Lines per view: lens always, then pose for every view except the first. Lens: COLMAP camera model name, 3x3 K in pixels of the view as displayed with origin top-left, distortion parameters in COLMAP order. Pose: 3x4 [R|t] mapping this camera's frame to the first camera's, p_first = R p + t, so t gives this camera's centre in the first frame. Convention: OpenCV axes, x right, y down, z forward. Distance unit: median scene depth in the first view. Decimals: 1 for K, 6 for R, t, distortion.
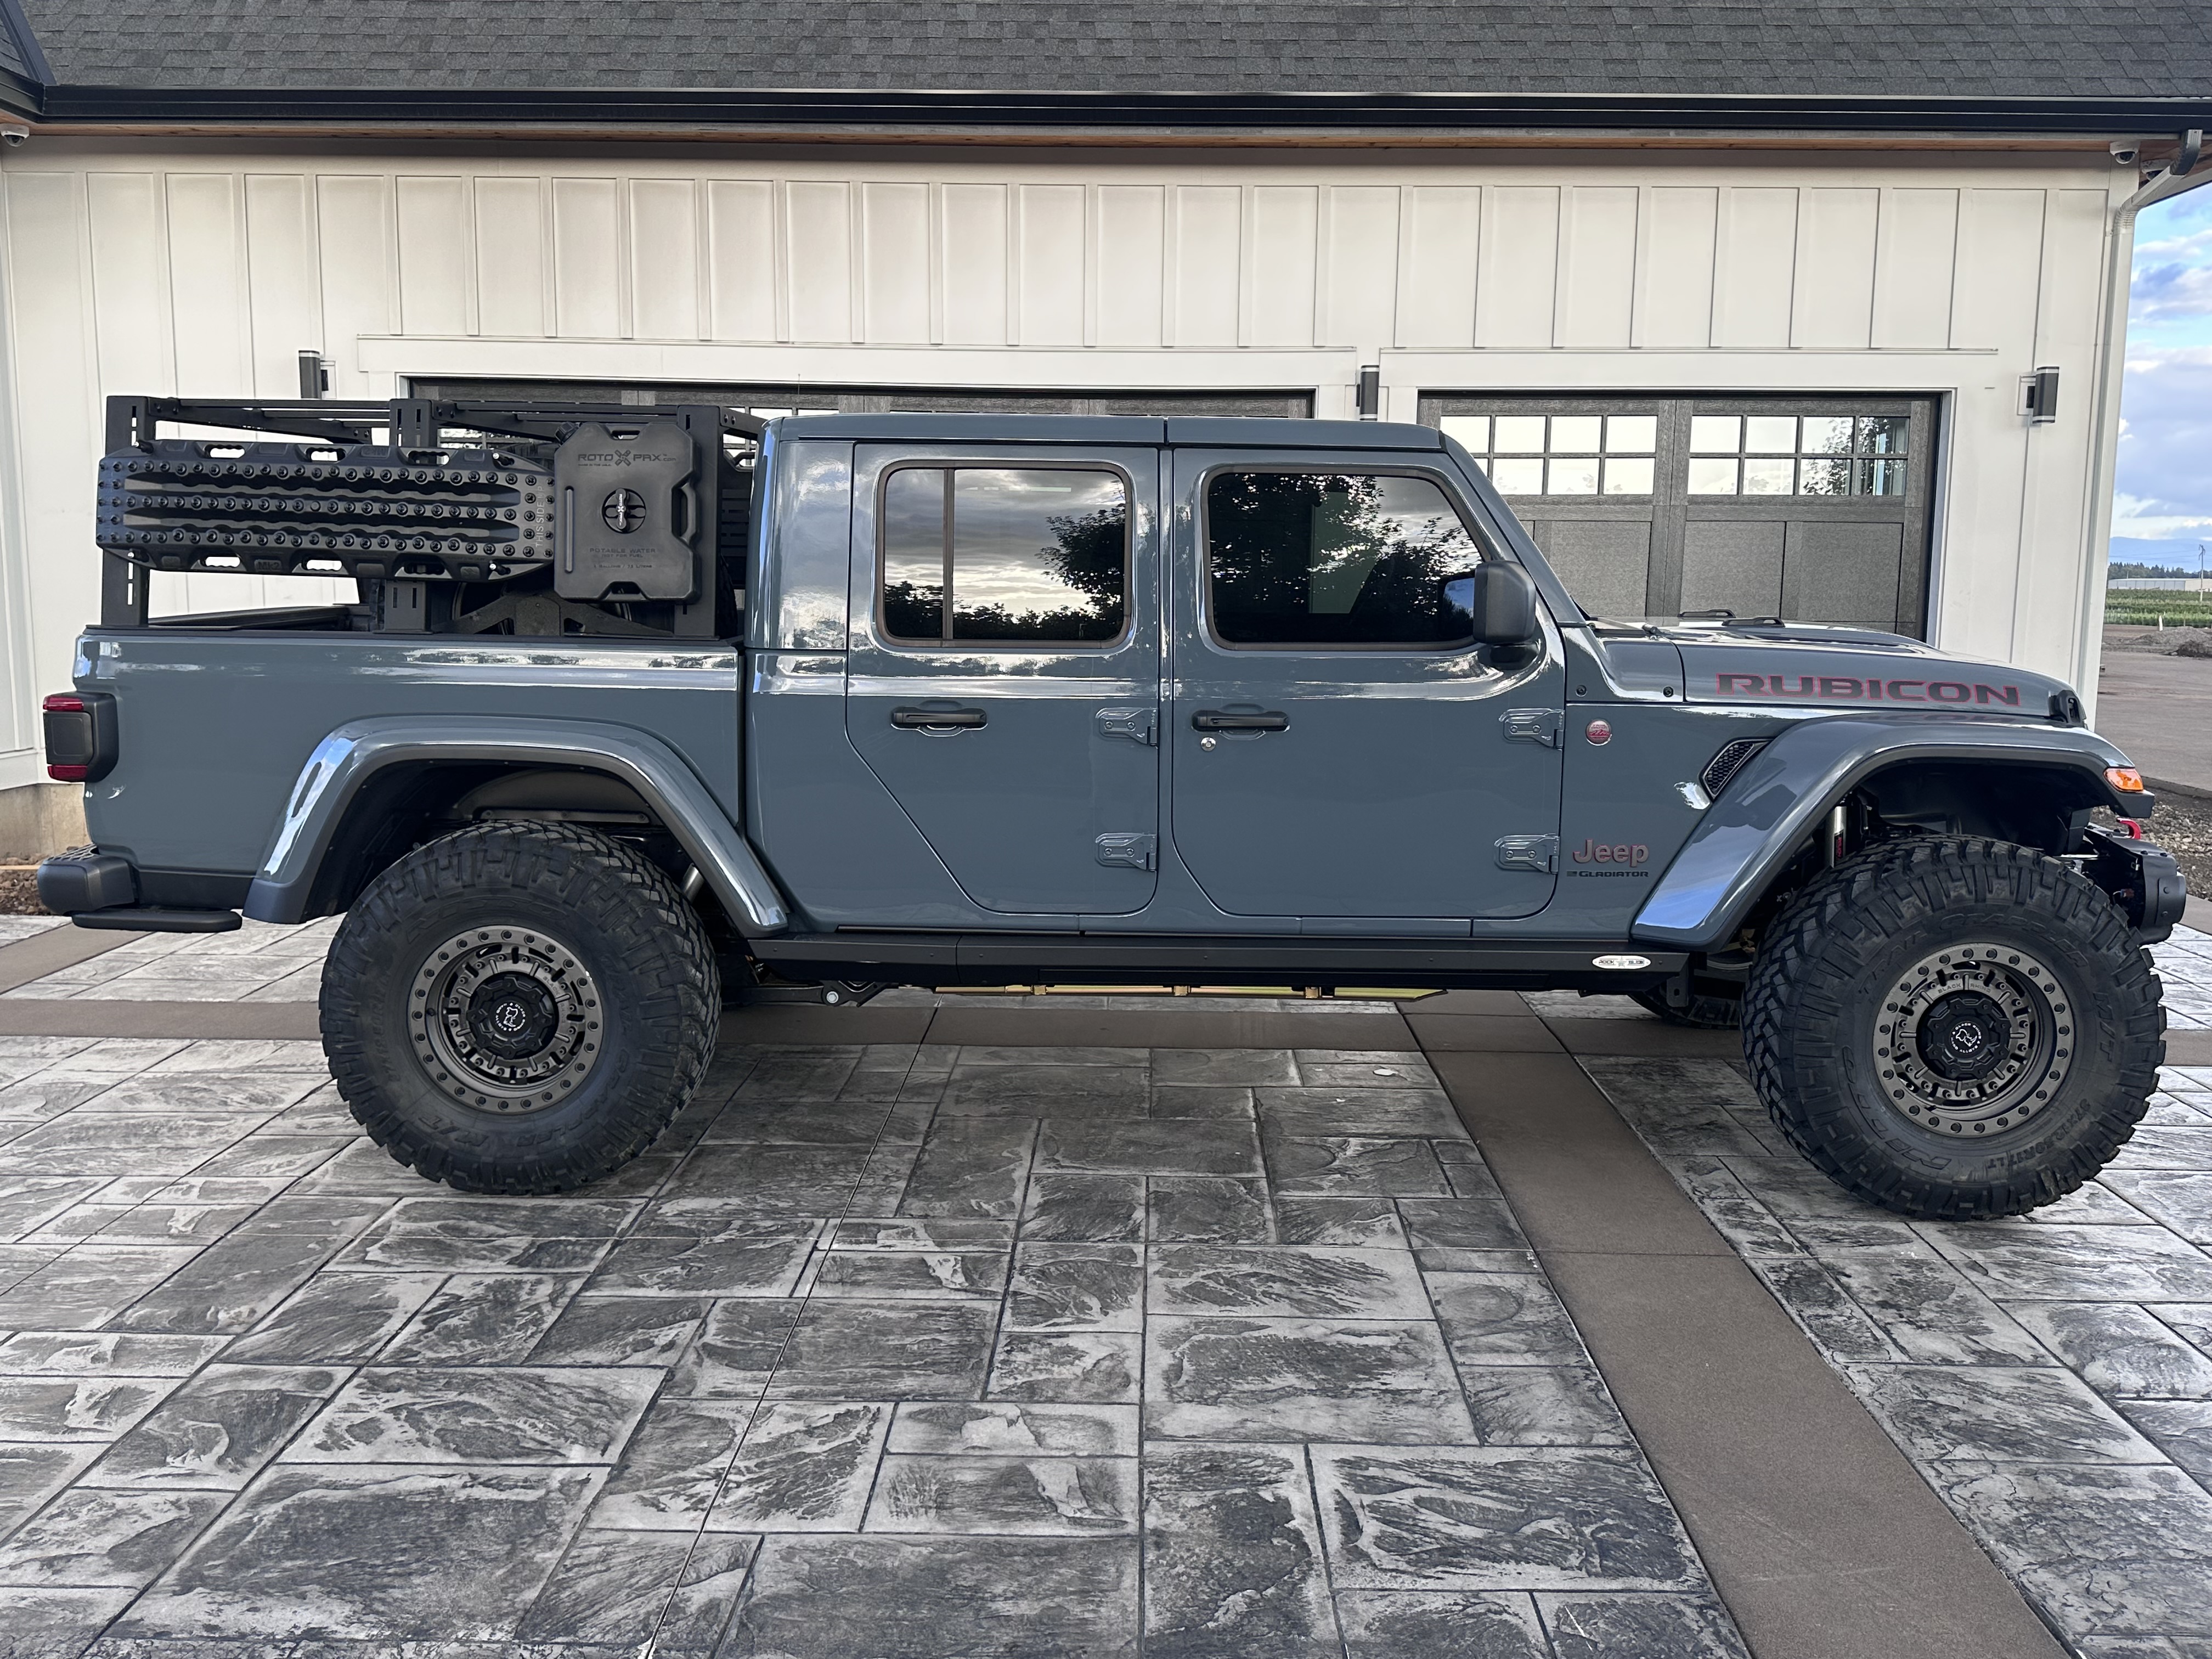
lens RADIAL K [[1796.4, 0, 1098.1], [0, 1796.4, 813.4], [0, 0, 1]] dist [0.173953, -0.381193]
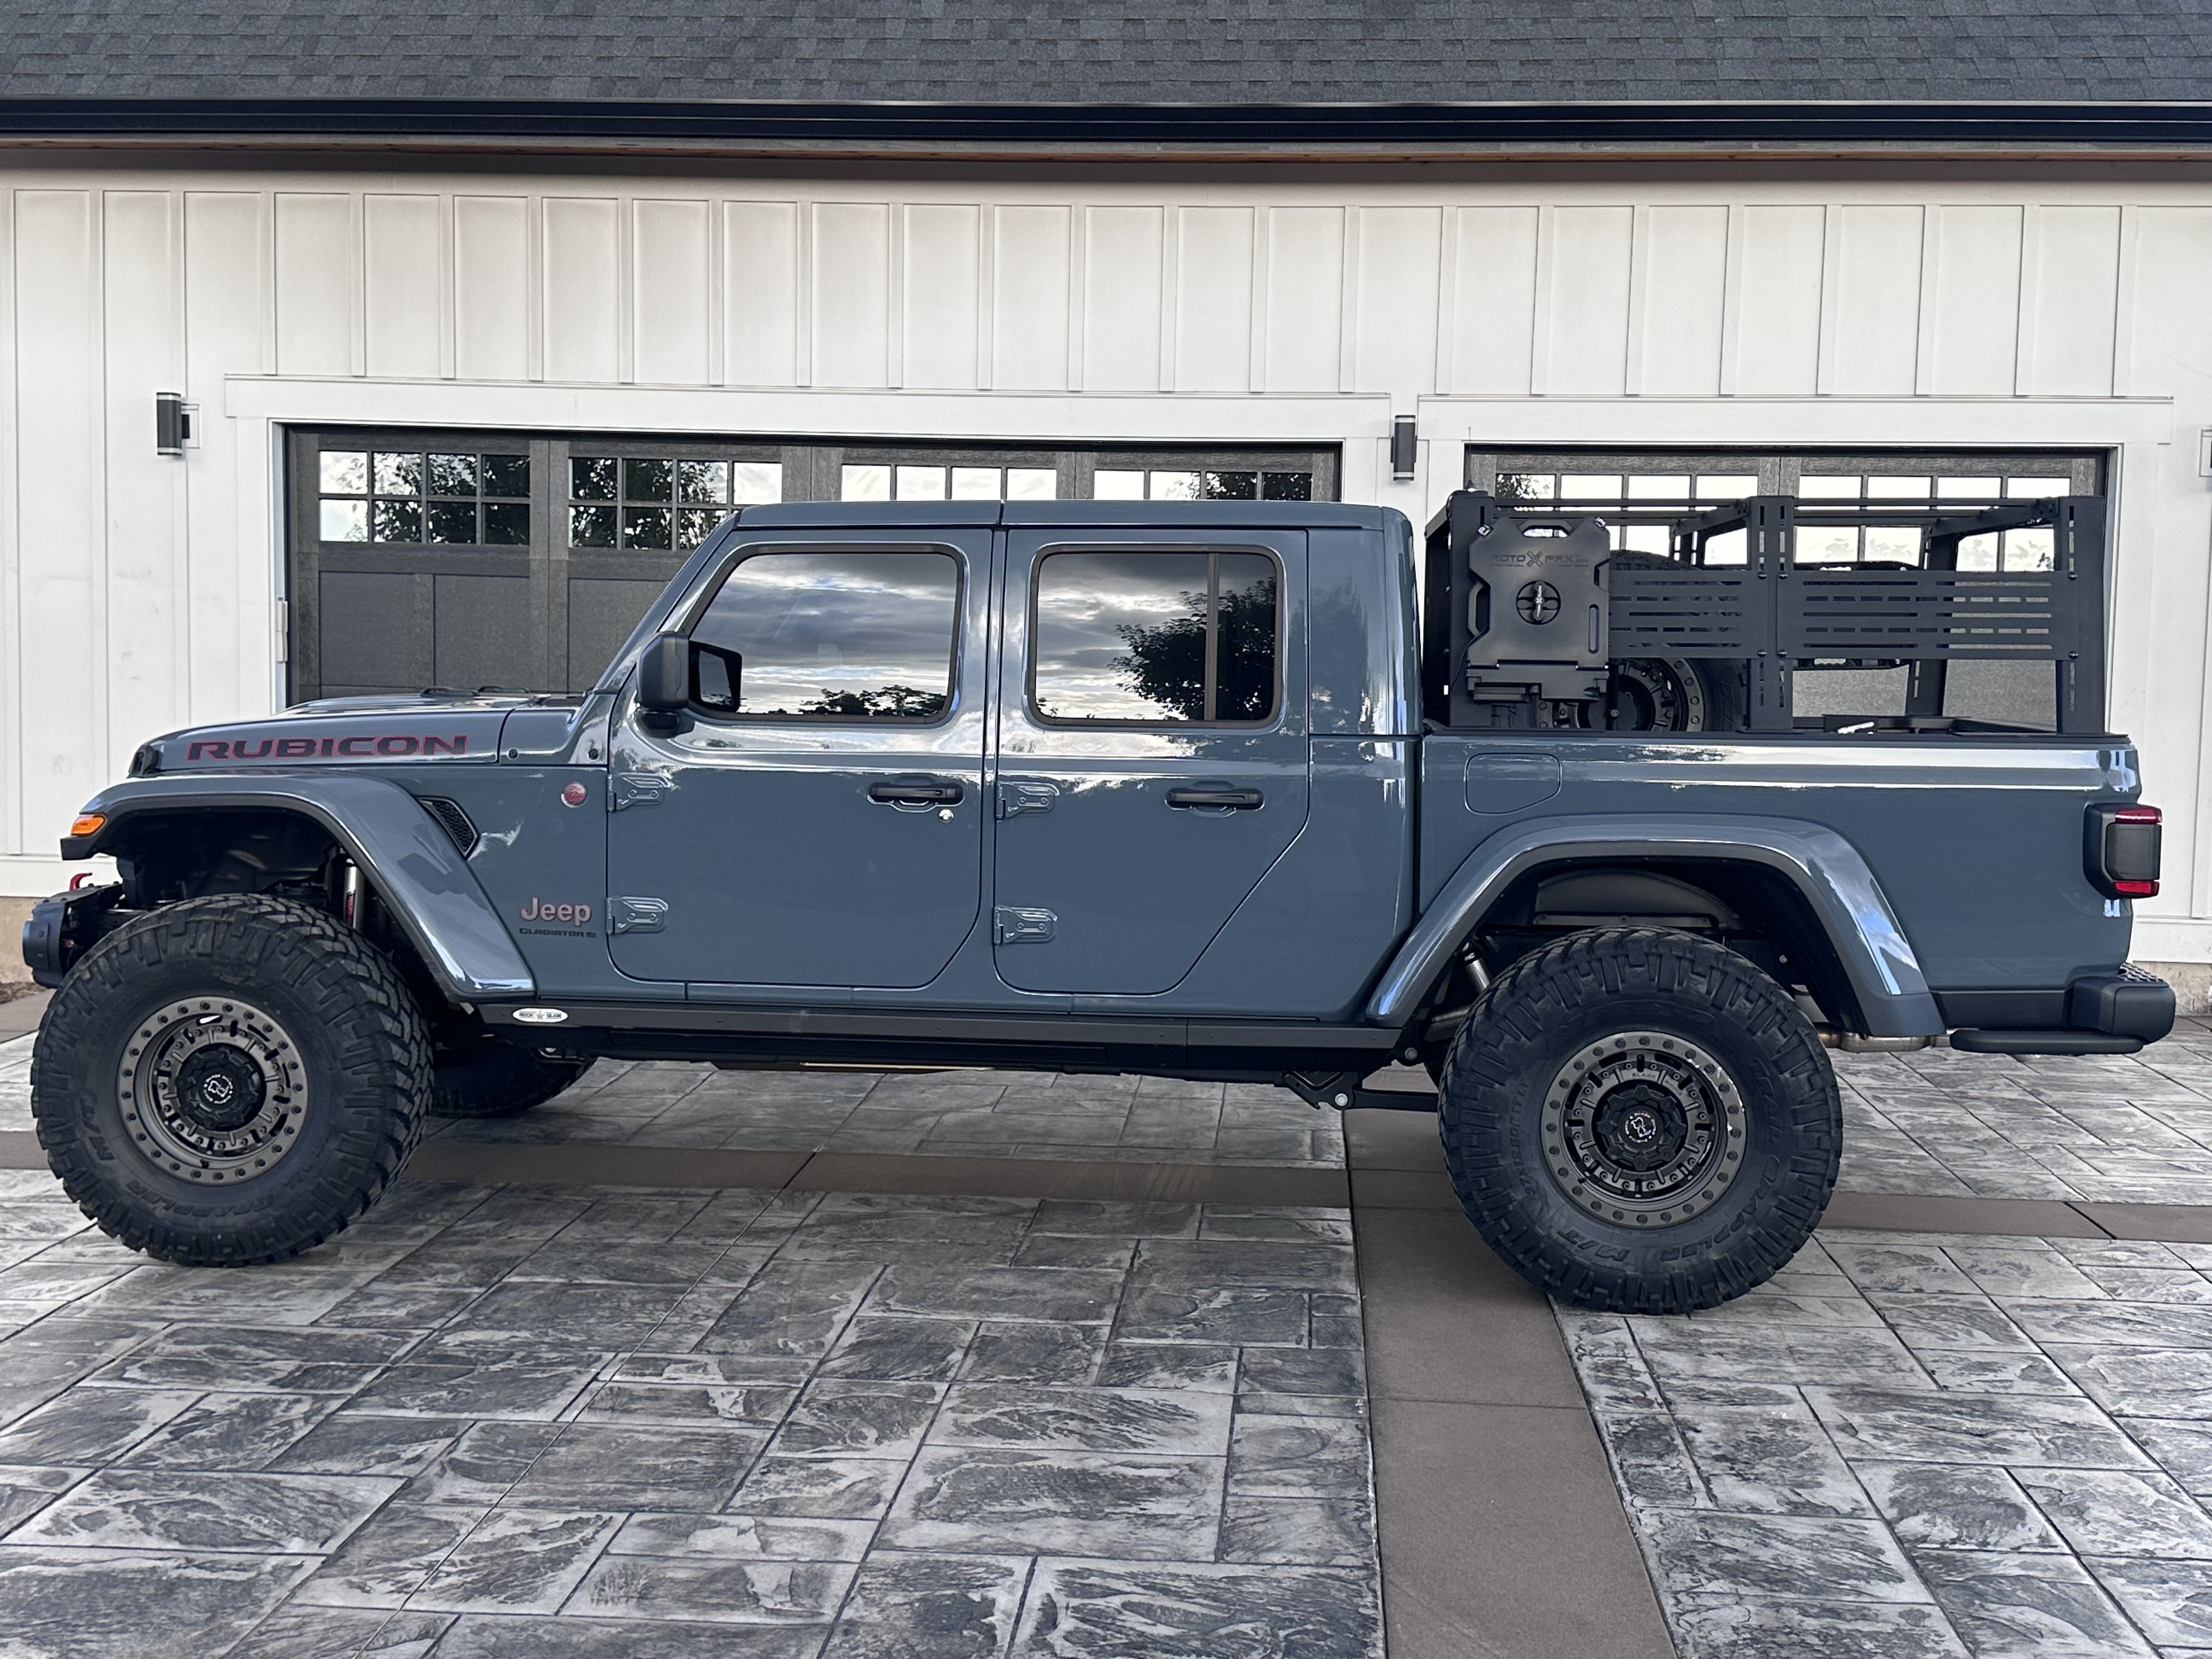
lens RADIAL K [[2389.6, 0, 1106.0], [0, 2389.6, 829.5], [0, 0, 1]] dist [0.192919, -0.454436]
pose [[0.998429, 0.012771, -0.054564, 0.172360], [-0.015914, 0.998215, -0.057562, 0.025514], [0.053731, 0.058340, 0.996850, -0.245449]]
